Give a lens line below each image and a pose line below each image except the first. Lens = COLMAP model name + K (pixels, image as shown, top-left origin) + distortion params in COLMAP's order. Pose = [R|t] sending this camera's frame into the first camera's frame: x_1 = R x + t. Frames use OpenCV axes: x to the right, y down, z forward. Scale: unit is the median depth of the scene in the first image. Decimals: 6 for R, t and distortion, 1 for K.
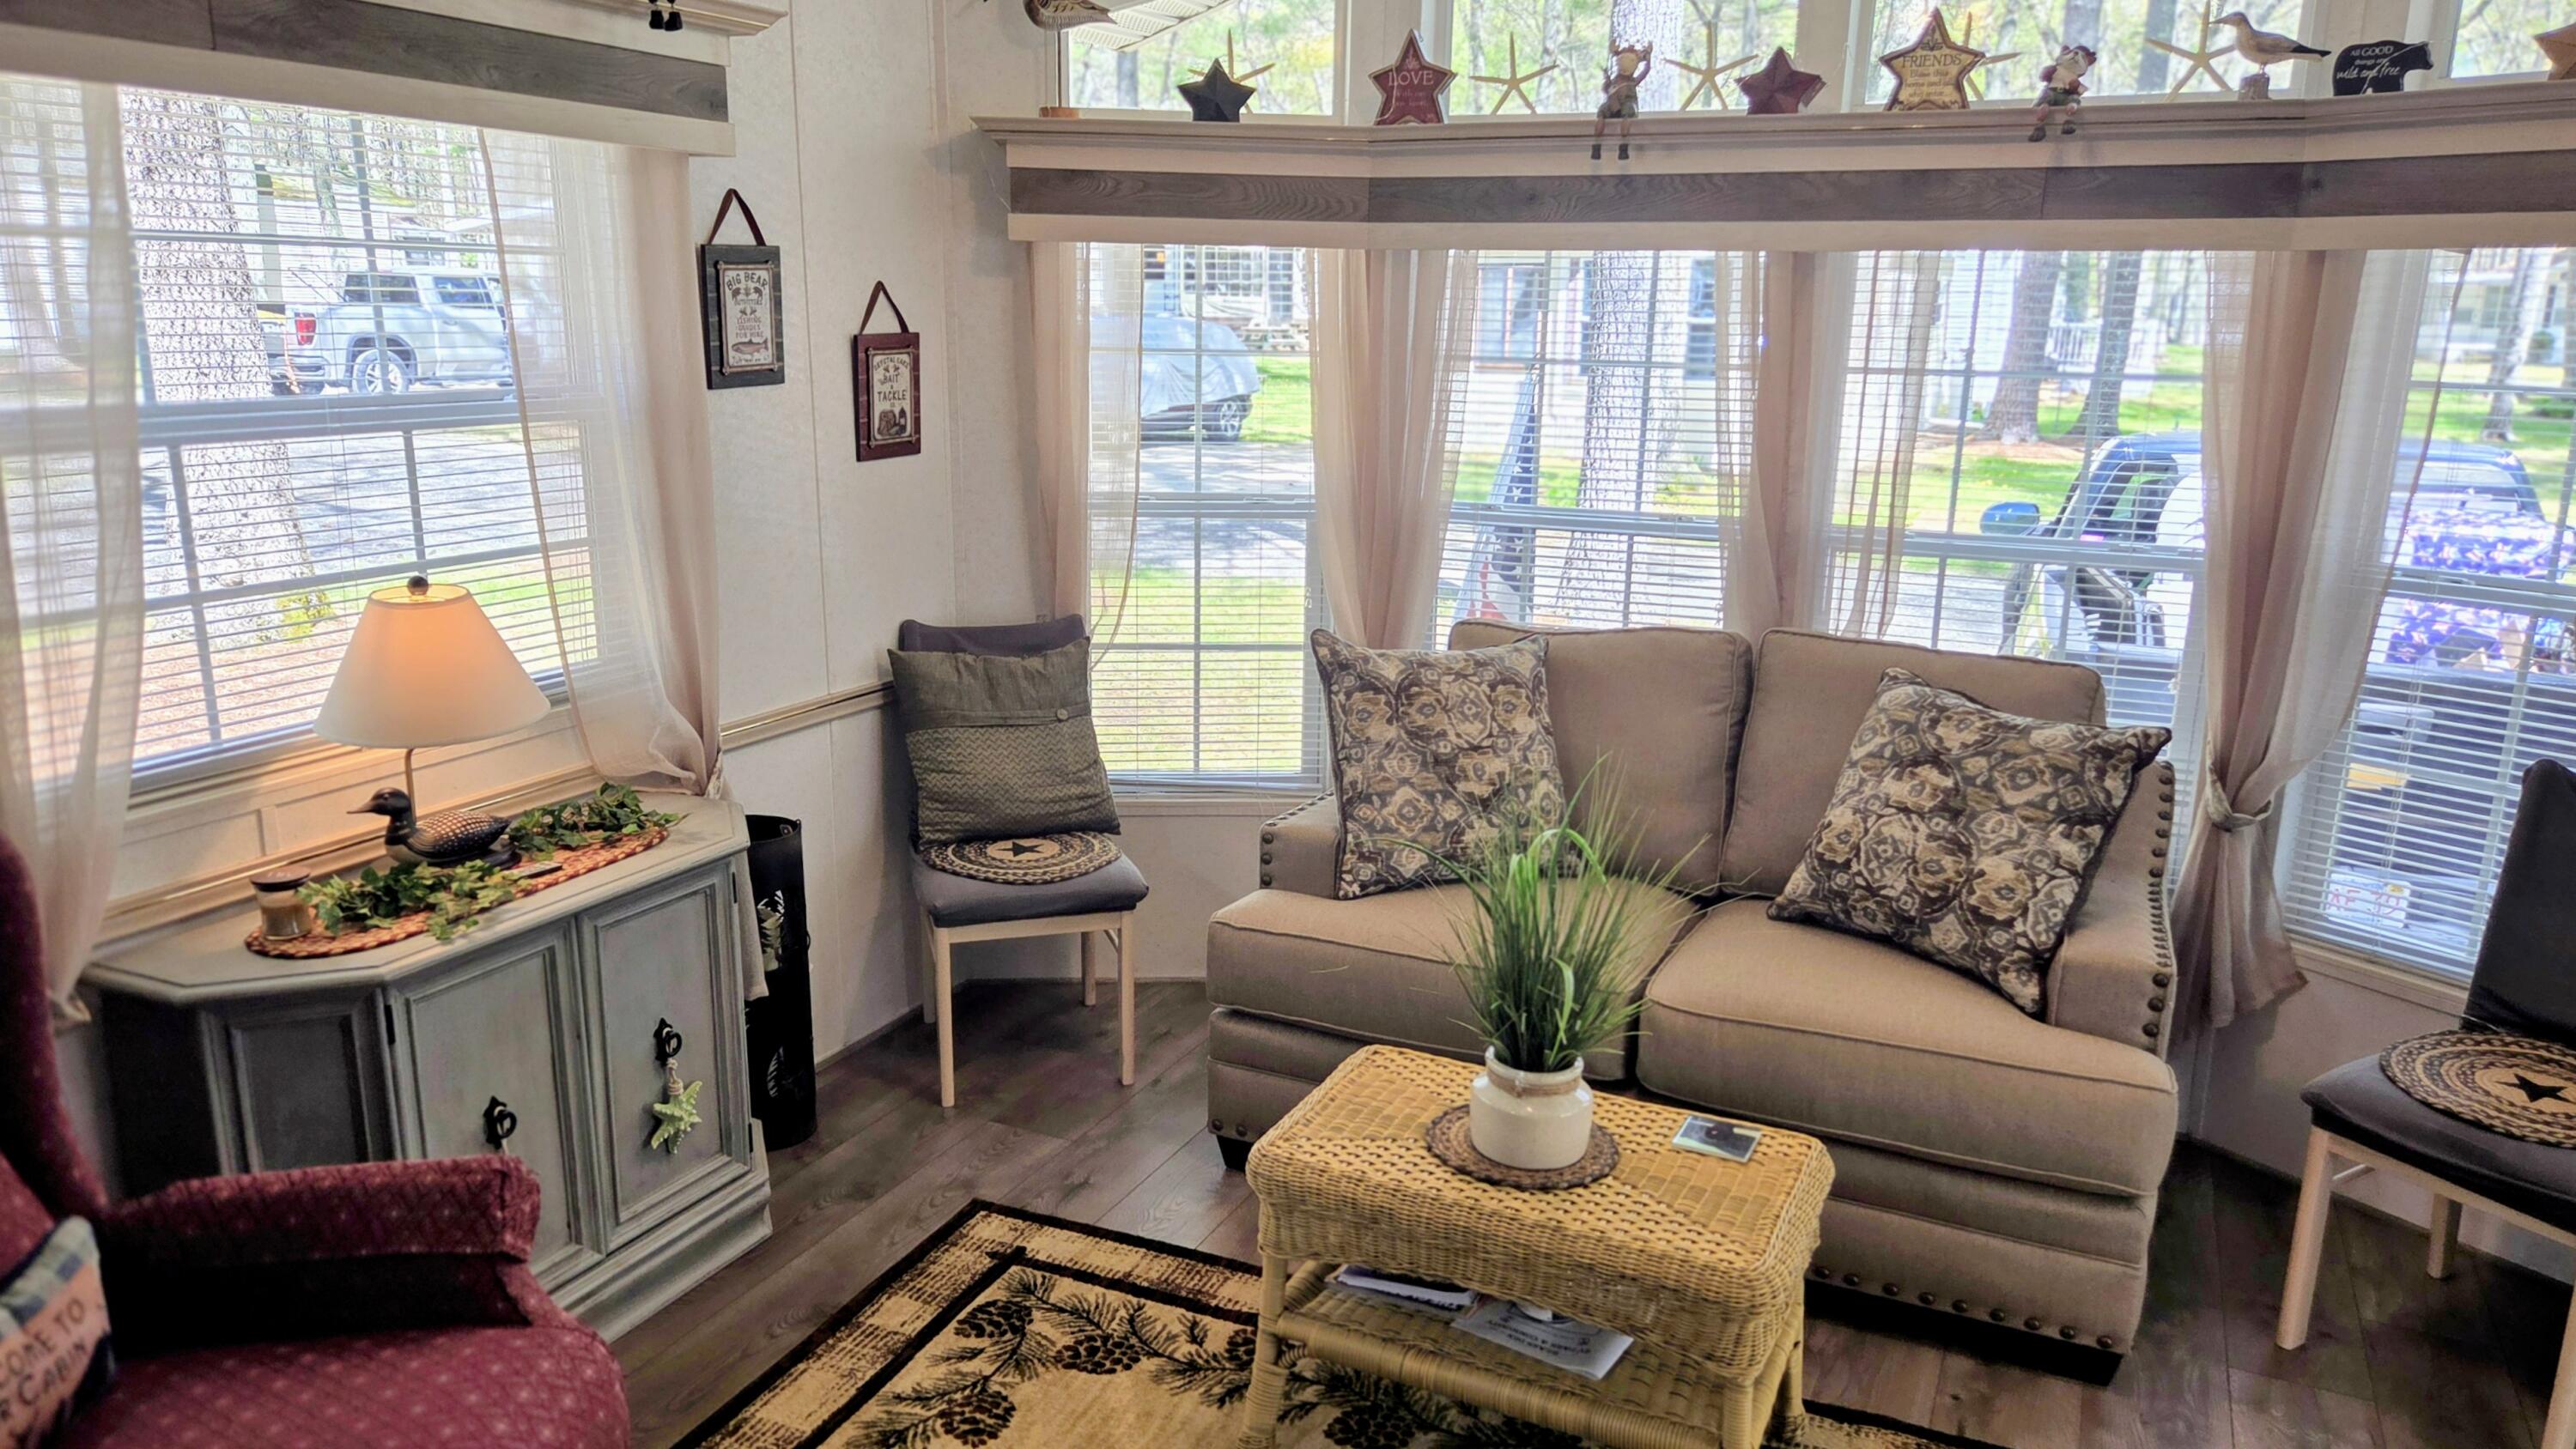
lens RADIAL K [[1782.6, 0, 1281.9], [0, 1782.6, 741.2], [0, 0, 1]] dist [0.068813, -0.064468]
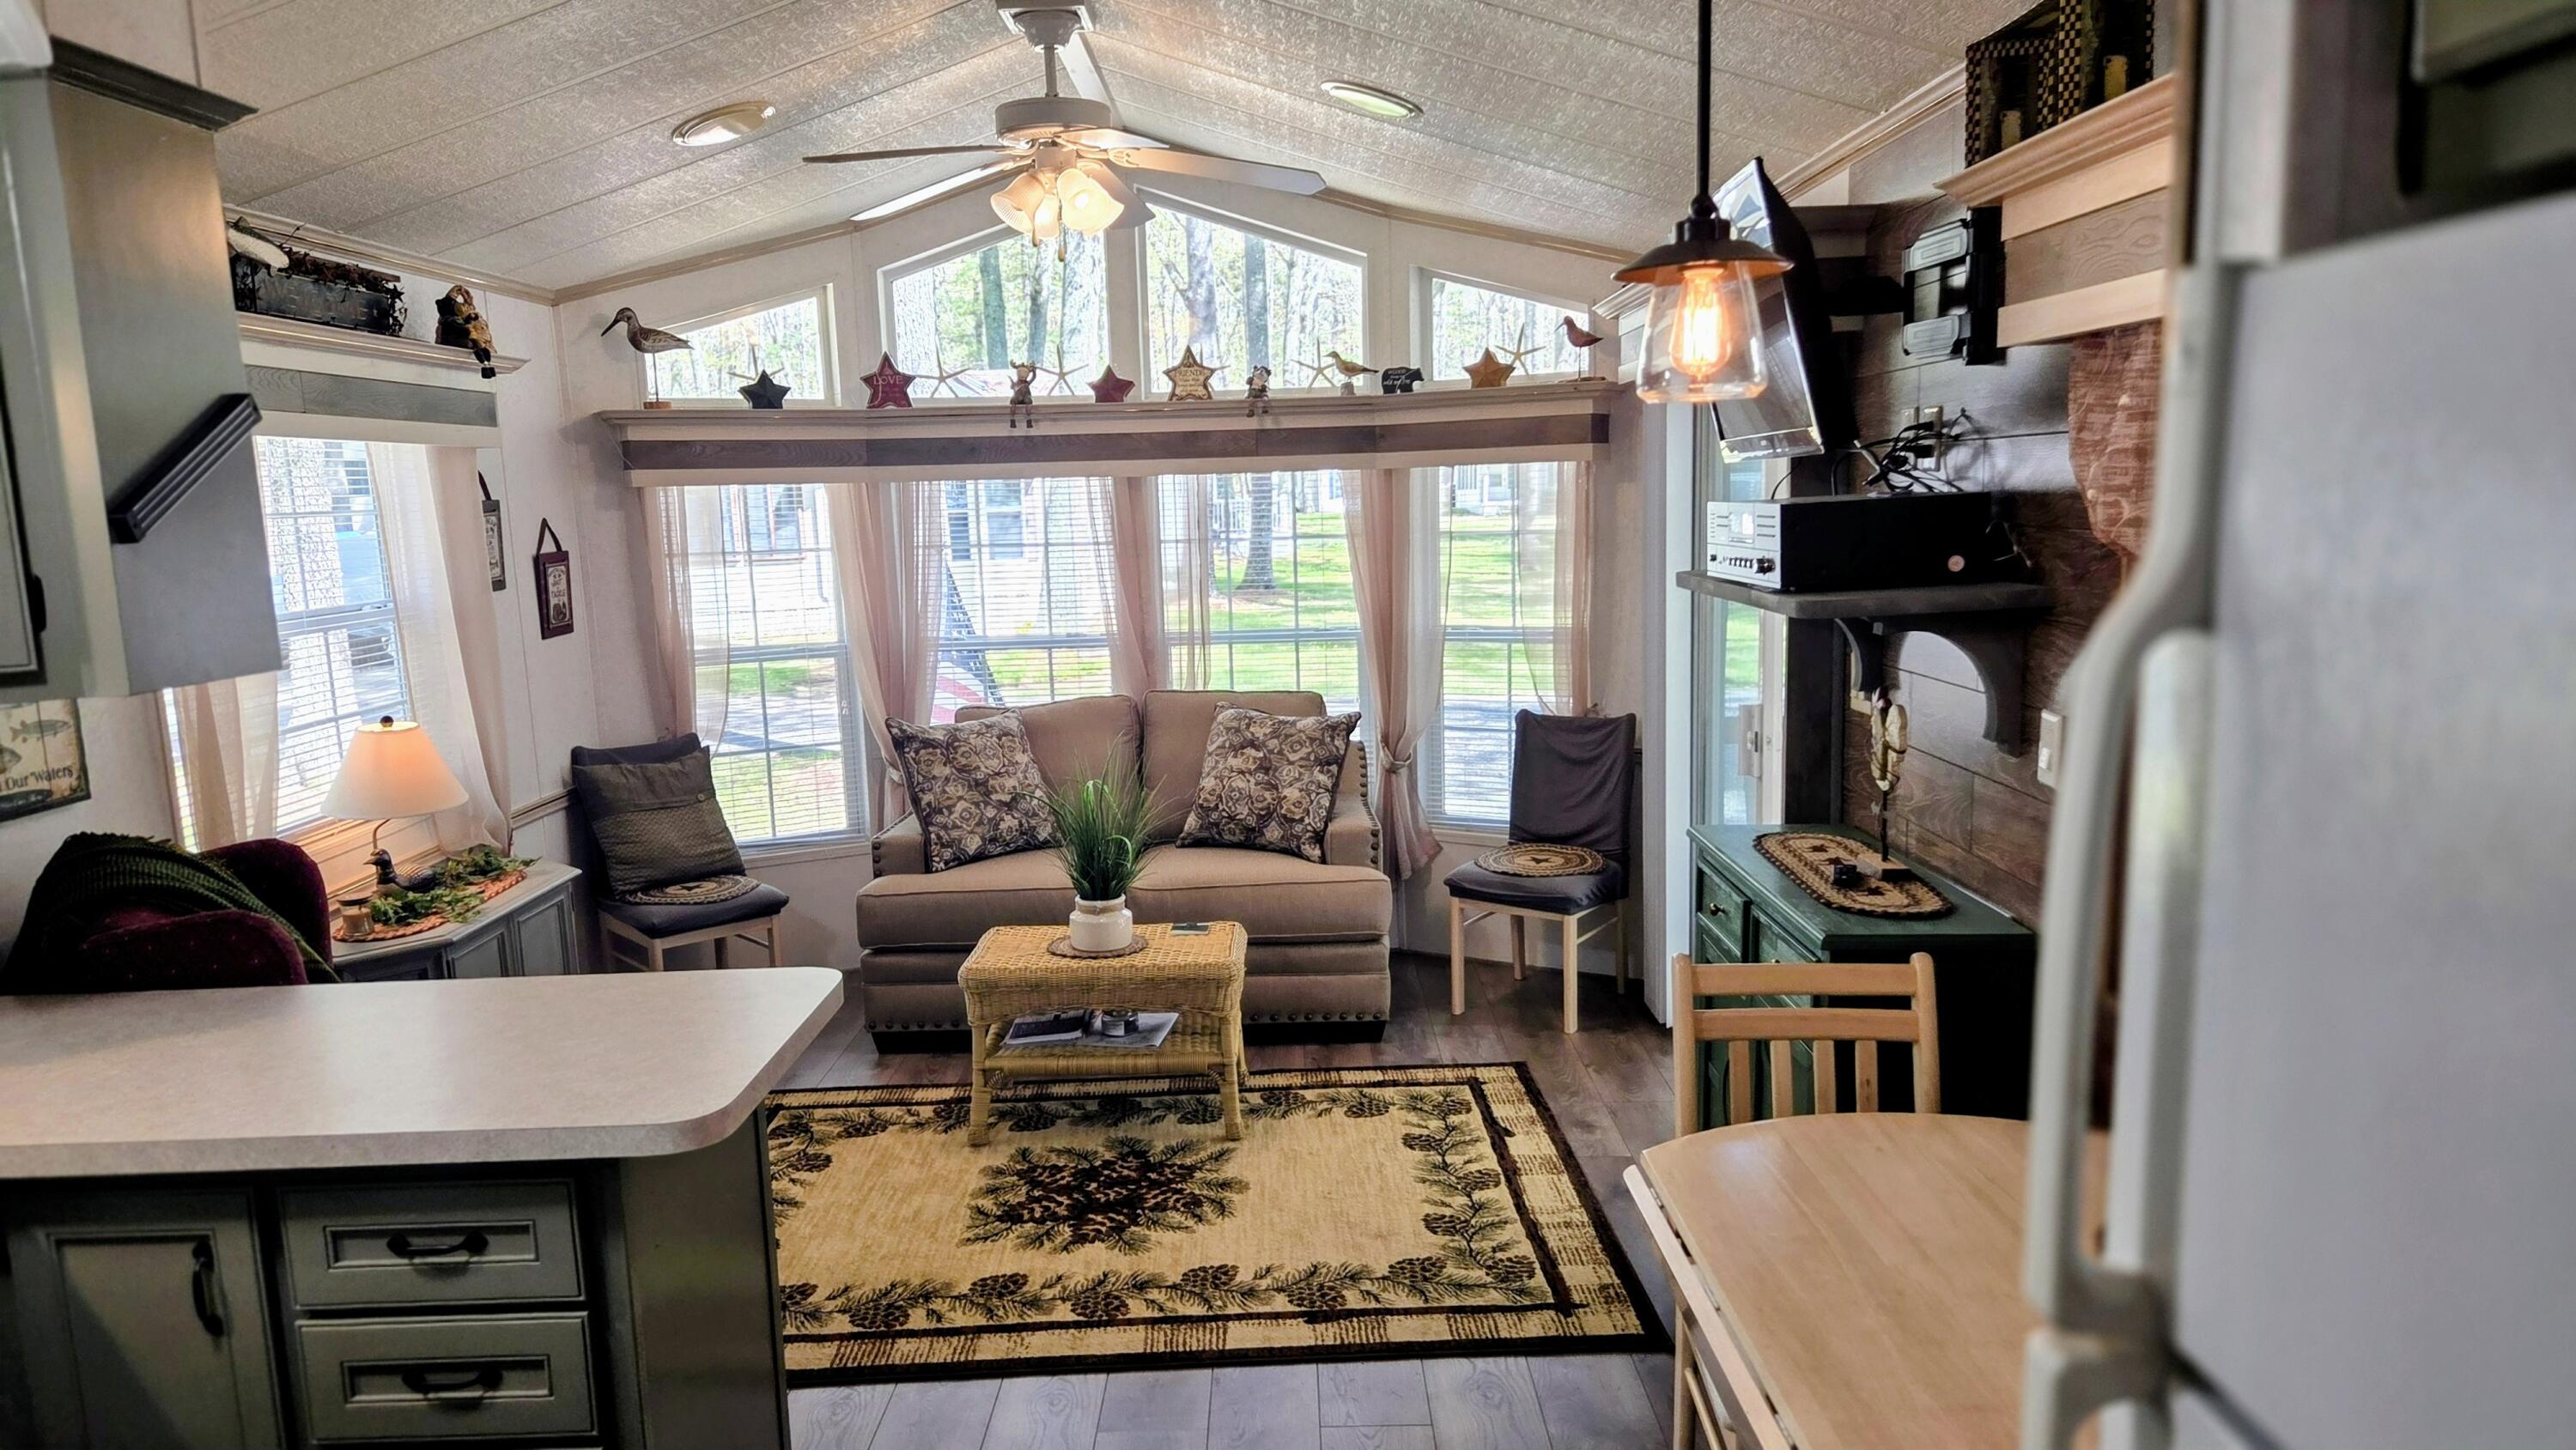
lens RADIAL K [[1706.6, 0, 1282.3], [0, 1706.6, 764.5], [0, 0, 1]] dist [0.025749, -0.000484]
pose [[0.903564, -0.111676, 0.413642, -0.314569], [0.145367, 0.988074, -0.050779, 0.116135], [-0.403038, 0.106012, 0.909022, -0.566786]]
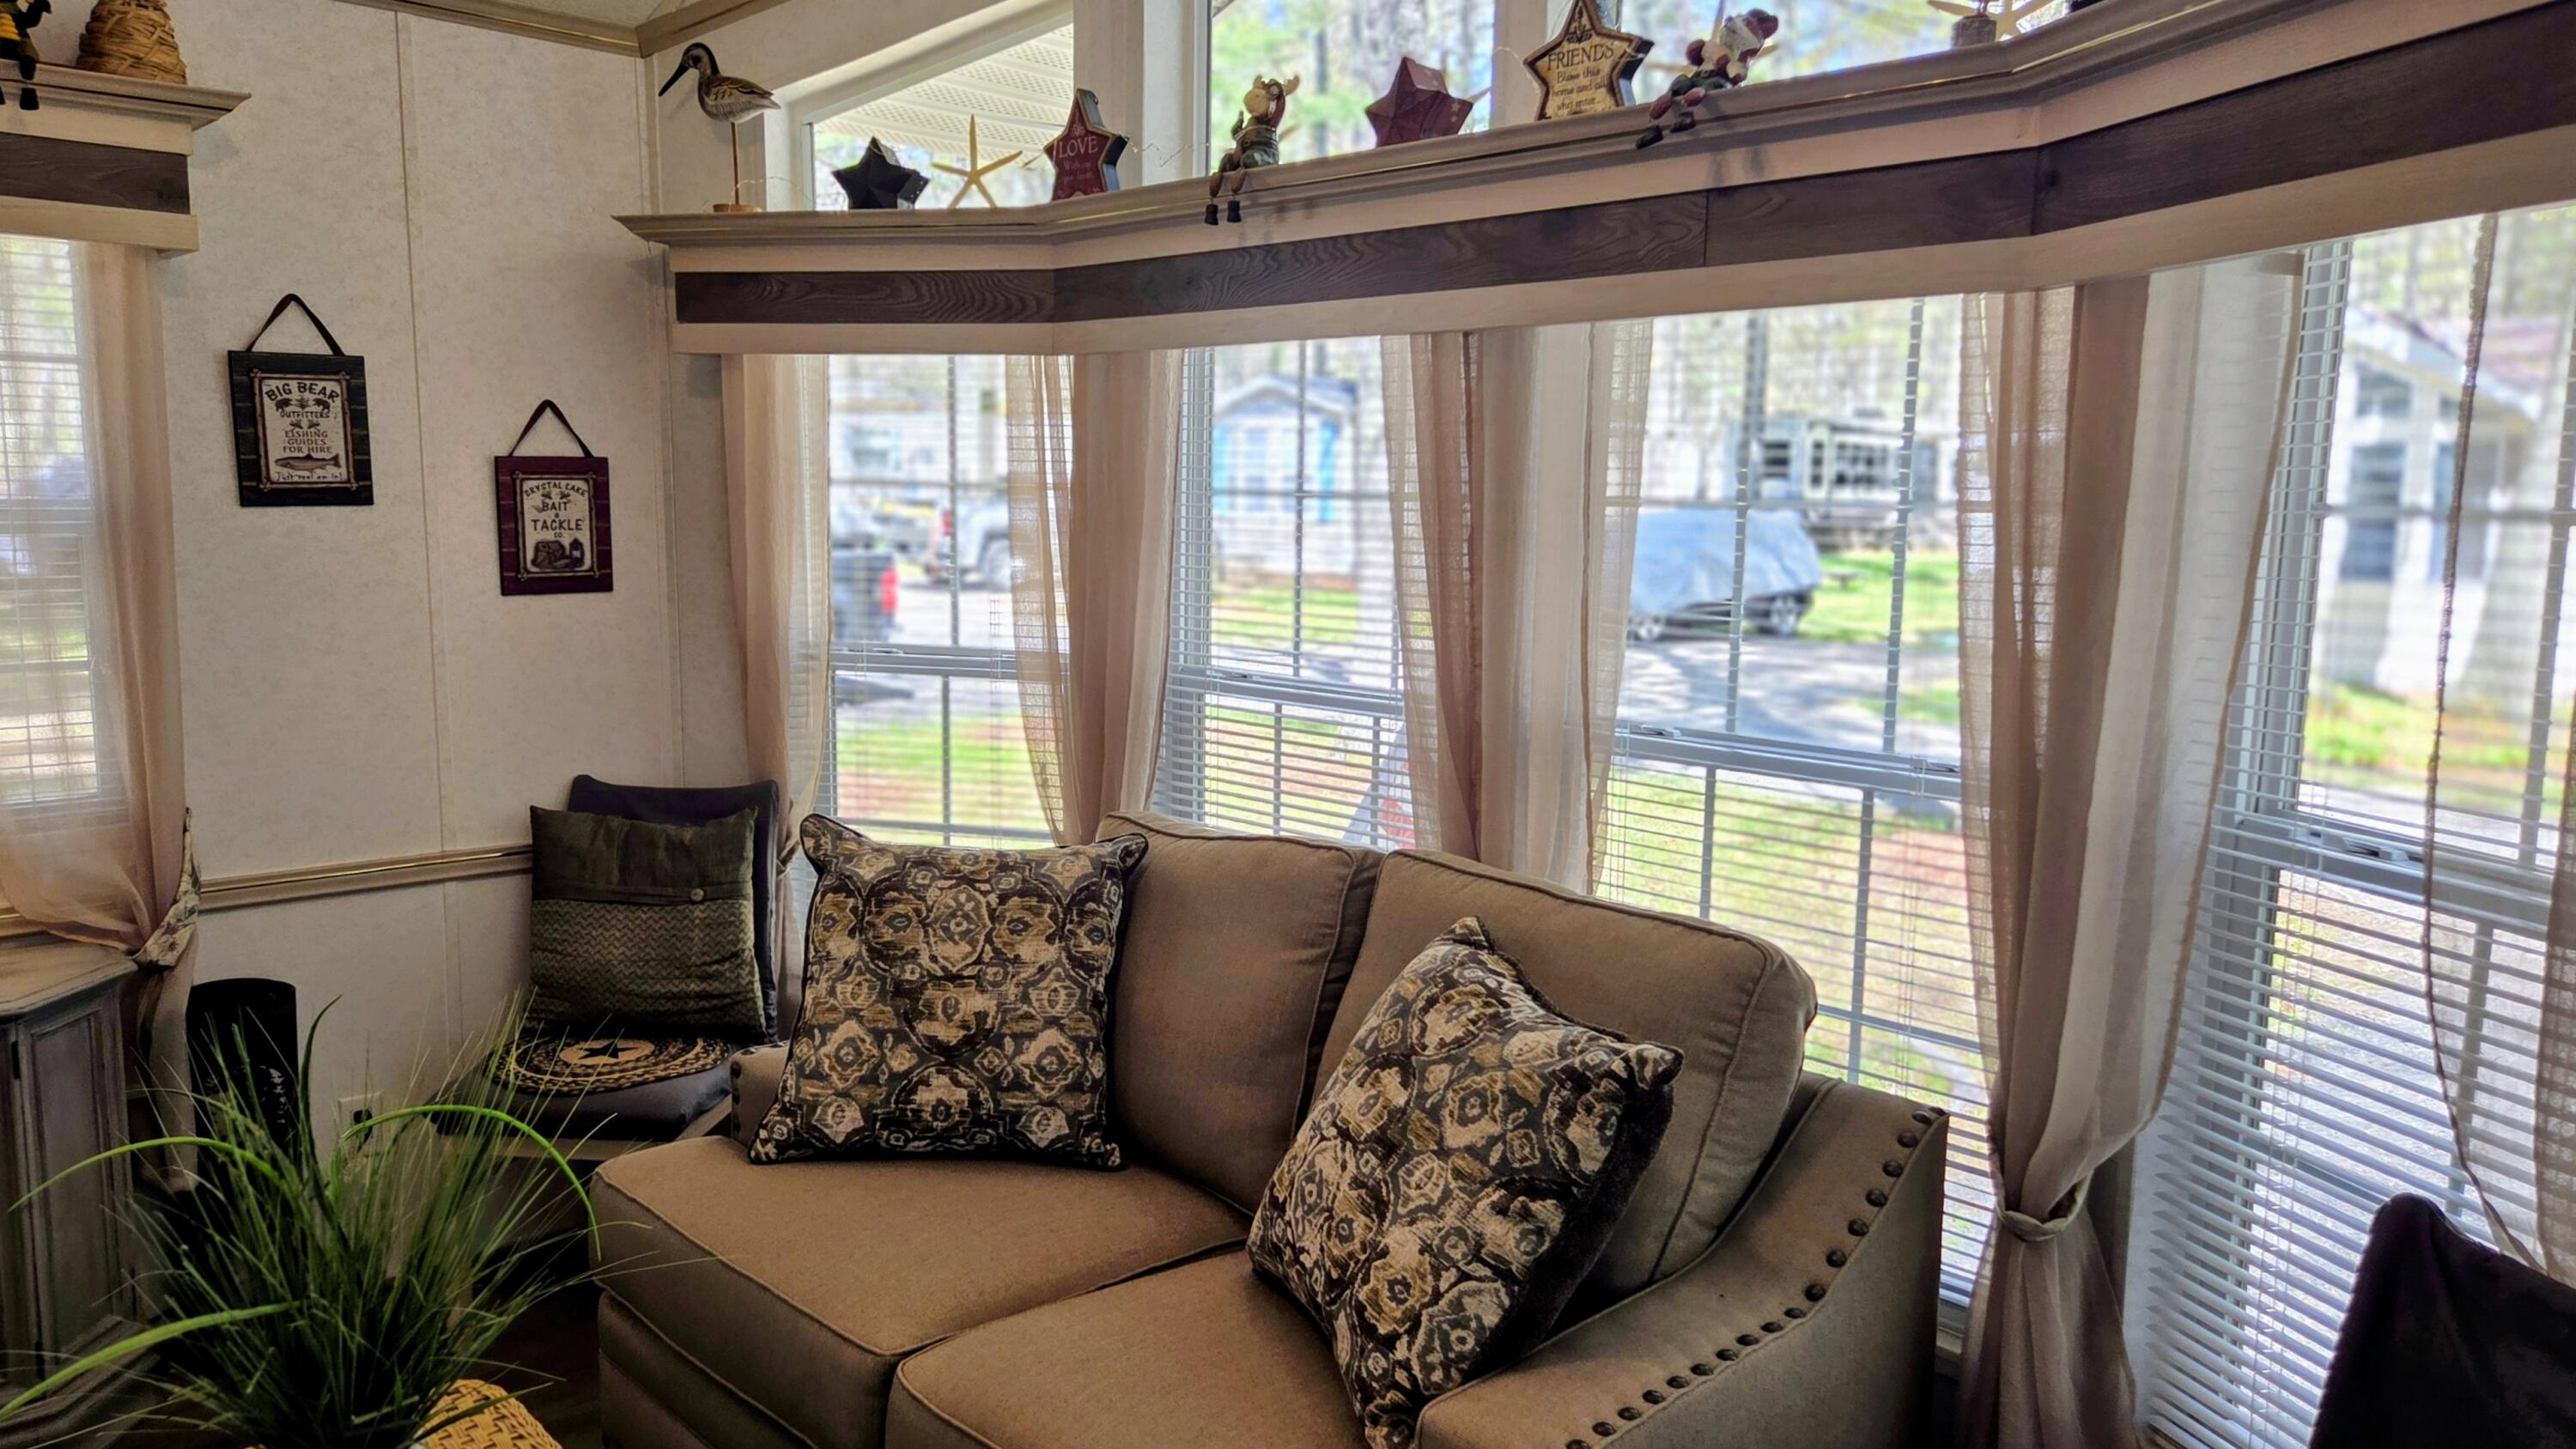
lens RADIAL K [[1774.0, 0, 1289.2], [0, 1774.0, 733.1], [0, 0, 1]] dist [0.079668, -0.064888]
pose [[0.932772, 0.047876, -0.357273, 0.511262], [-0.087857, 0.991446, -0.096520, -0.038903], [0.349596, 0.121420, 0.929000, 0.343015]]
